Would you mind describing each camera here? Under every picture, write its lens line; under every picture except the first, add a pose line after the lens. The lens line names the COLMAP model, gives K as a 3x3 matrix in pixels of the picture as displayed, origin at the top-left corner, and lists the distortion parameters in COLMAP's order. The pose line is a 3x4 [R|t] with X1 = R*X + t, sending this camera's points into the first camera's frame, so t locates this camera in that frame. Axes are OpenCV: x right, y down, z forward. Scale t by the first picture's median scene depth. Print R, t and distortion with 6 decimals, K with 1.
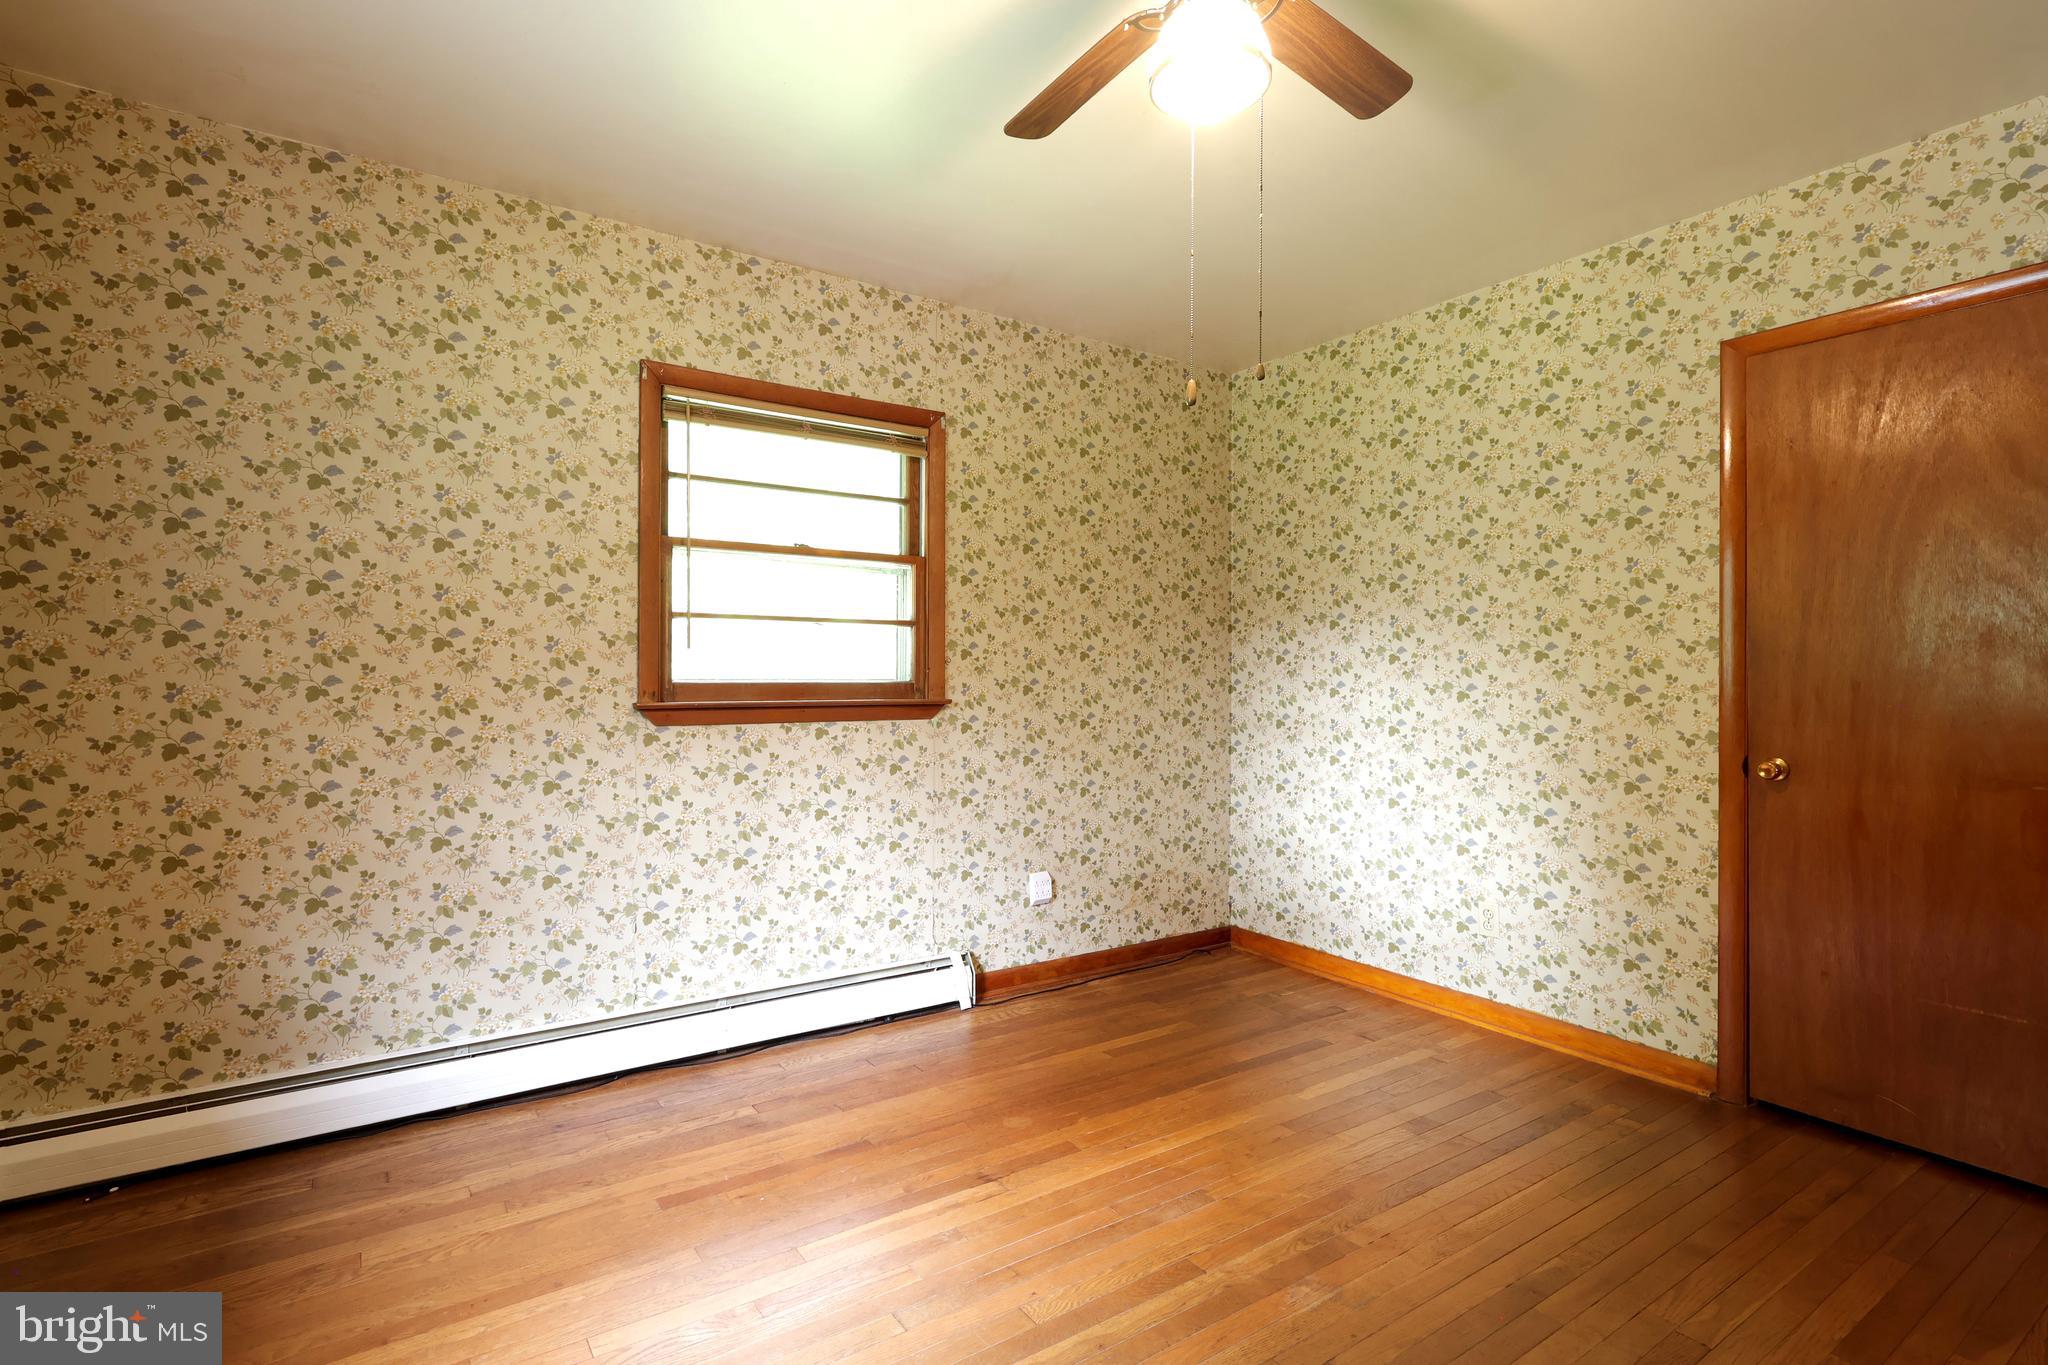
lens RADIAL K [[963.6, 0, 1028.7], [0, 963.6, 678.9], [0, 0, 1]] dist [0.002775, -0.000835]
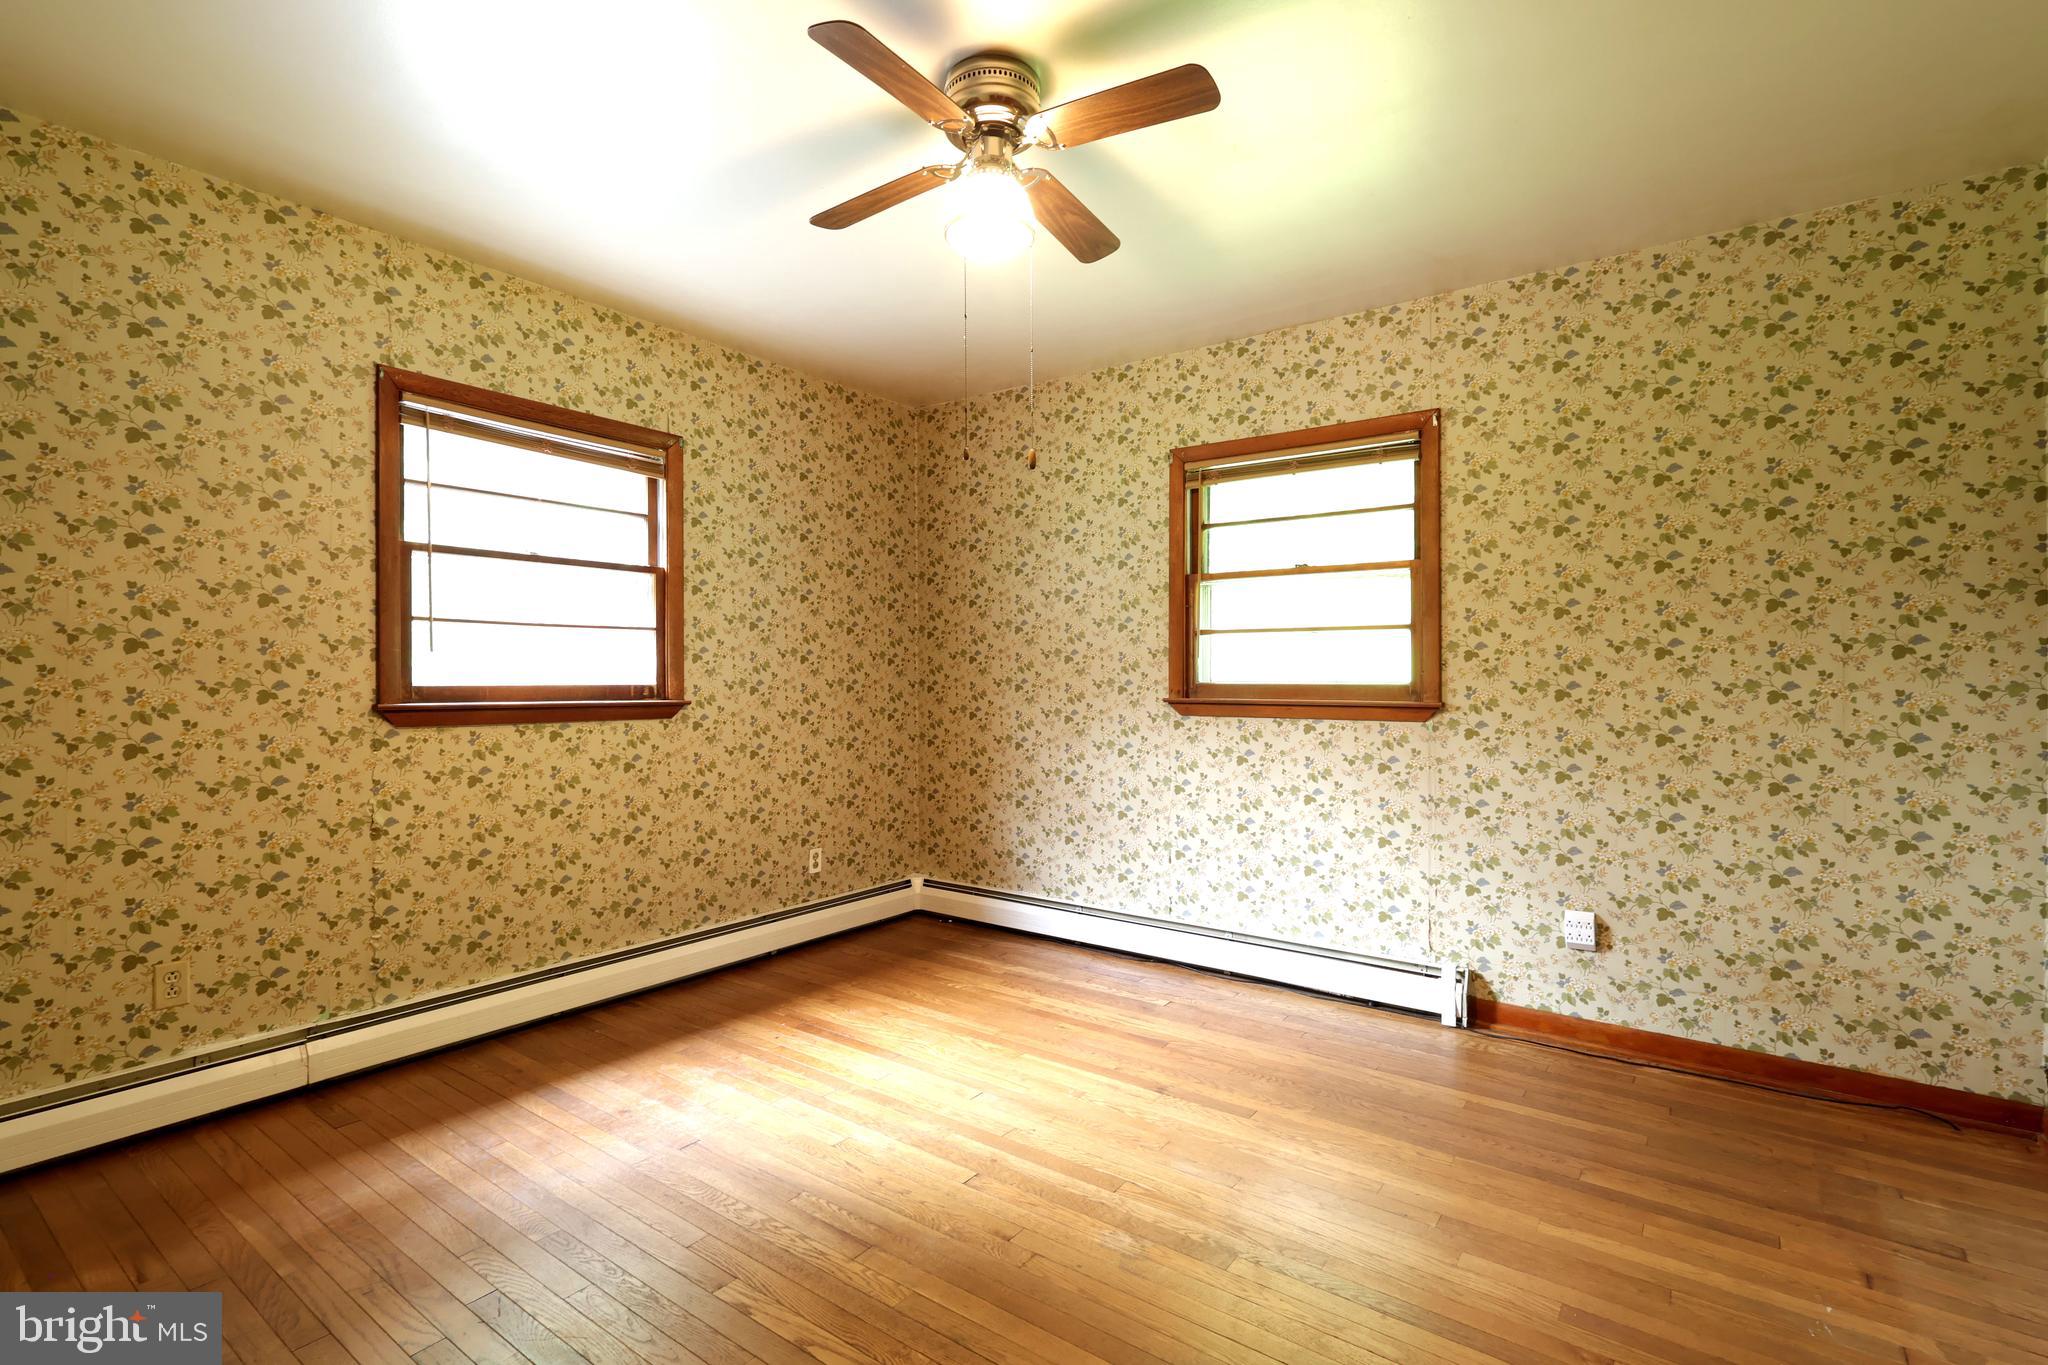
lens RADIAL K [[963.6, 0, 1045.1], [0, 963.6, 688.1], [0, 0, 1]] dist [0.002775, -0.000835]
pose [[0.346847, 0.008183, -0.937886, 1.268490], [-0.004759, 0.999964, 0.006964, 0.003303], [0.937910, 0.002047, 0.346874, 0.532891]]
